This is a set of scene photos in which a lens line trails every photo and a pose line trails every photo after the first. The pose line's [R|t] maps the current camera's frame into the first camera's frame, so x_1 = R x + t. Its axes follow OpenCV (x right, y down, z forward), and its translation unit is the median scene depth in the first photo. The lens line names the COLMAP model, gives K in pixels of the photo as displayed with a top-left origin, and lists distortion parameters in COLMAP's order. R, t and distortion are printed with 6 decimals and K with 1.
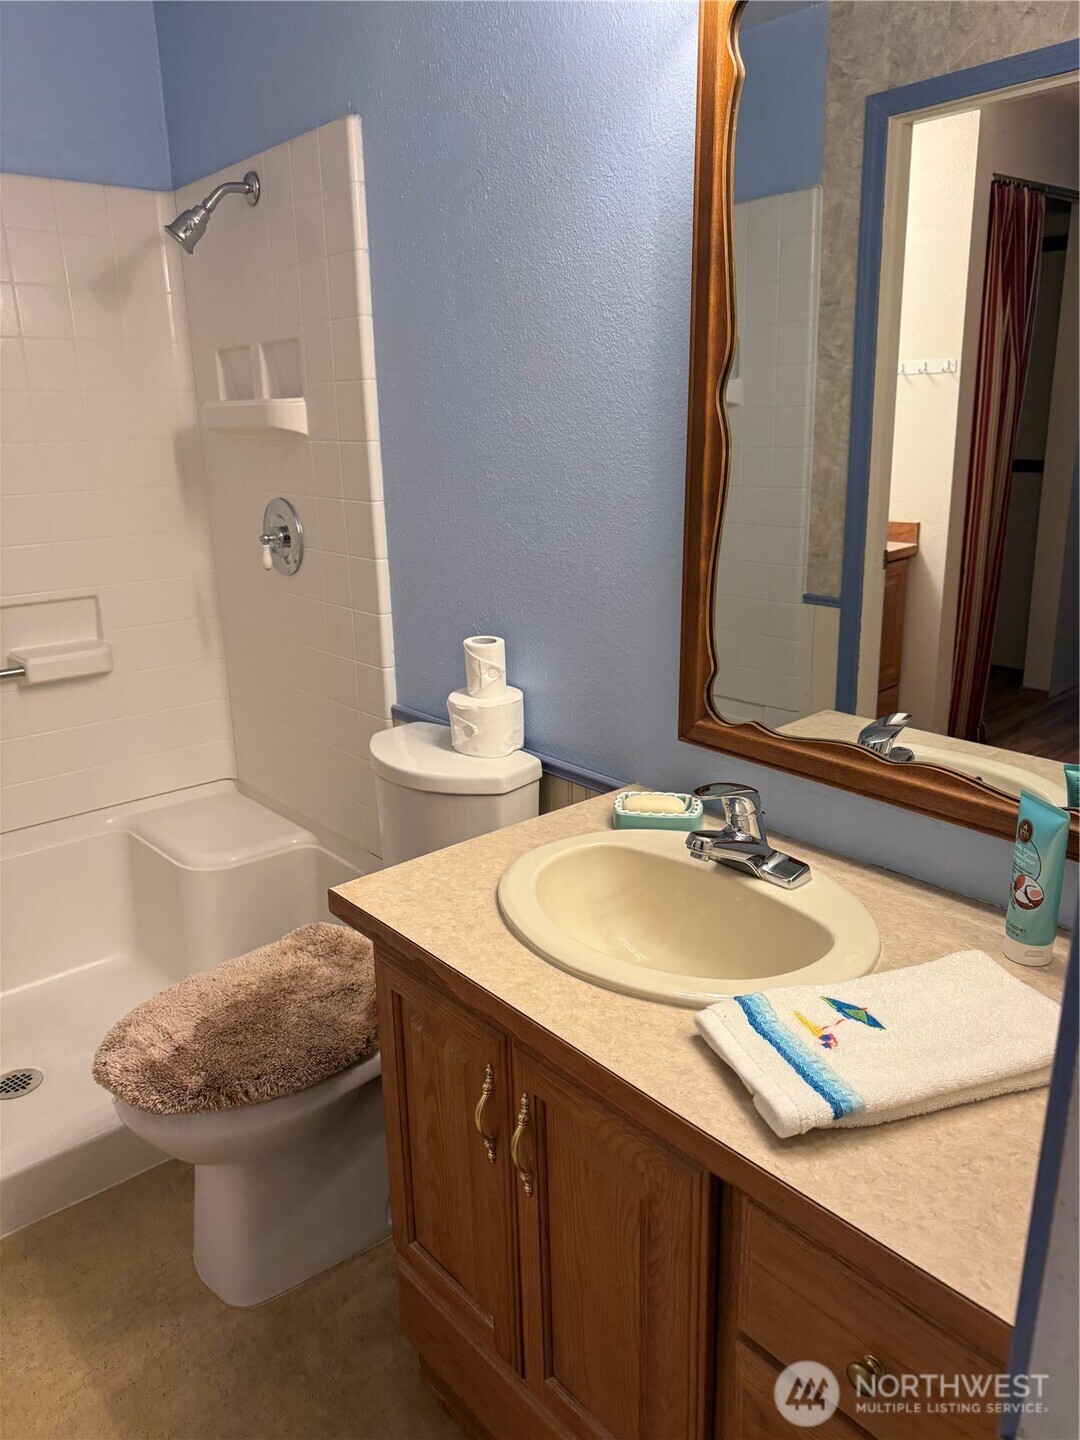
lens RADIAL K [[1010.4, 0, 536.9], [0, 1010.4, 722.4], [0, 0, 1]] dist [0.068818, -0.114381]
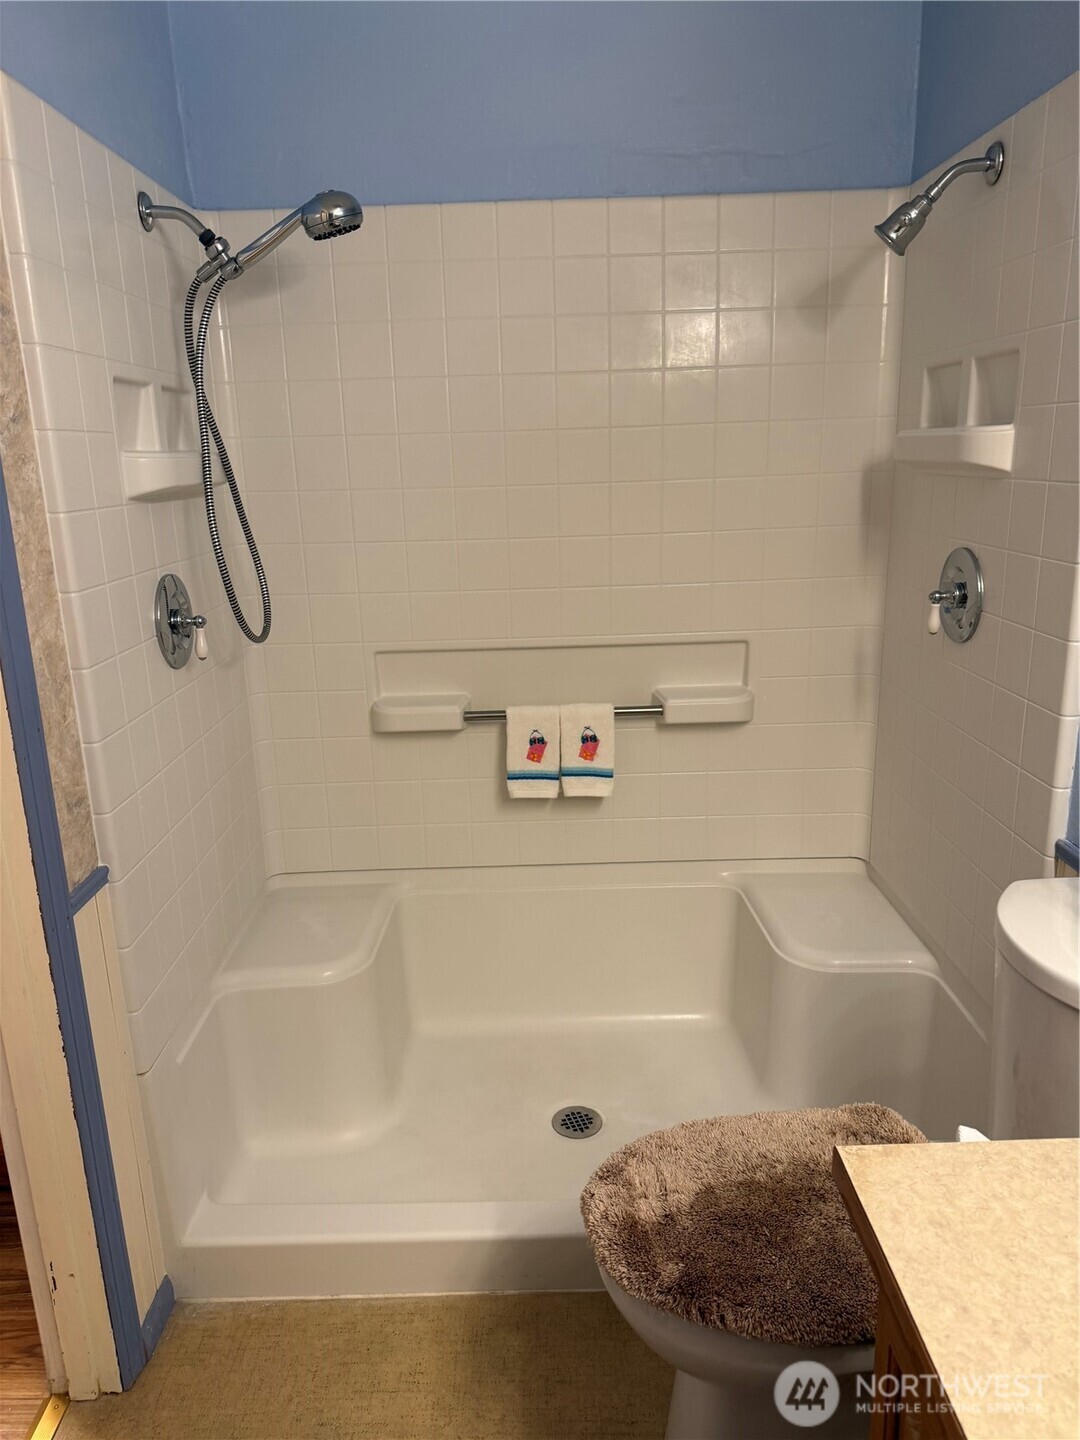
lens RADIAL K [[1023.4, 0, 540.0], [0, 1023.4, 720.0], [0, 0, 1]] dist [0.003823, 0.003748]
pose [[0.764570, 0.161914, -0.623872, 0.017444], [-0.169753, 0.984345, 0.047432, -0.069225], [0.621785, 0.069639, 0.780086, 0.173120]]
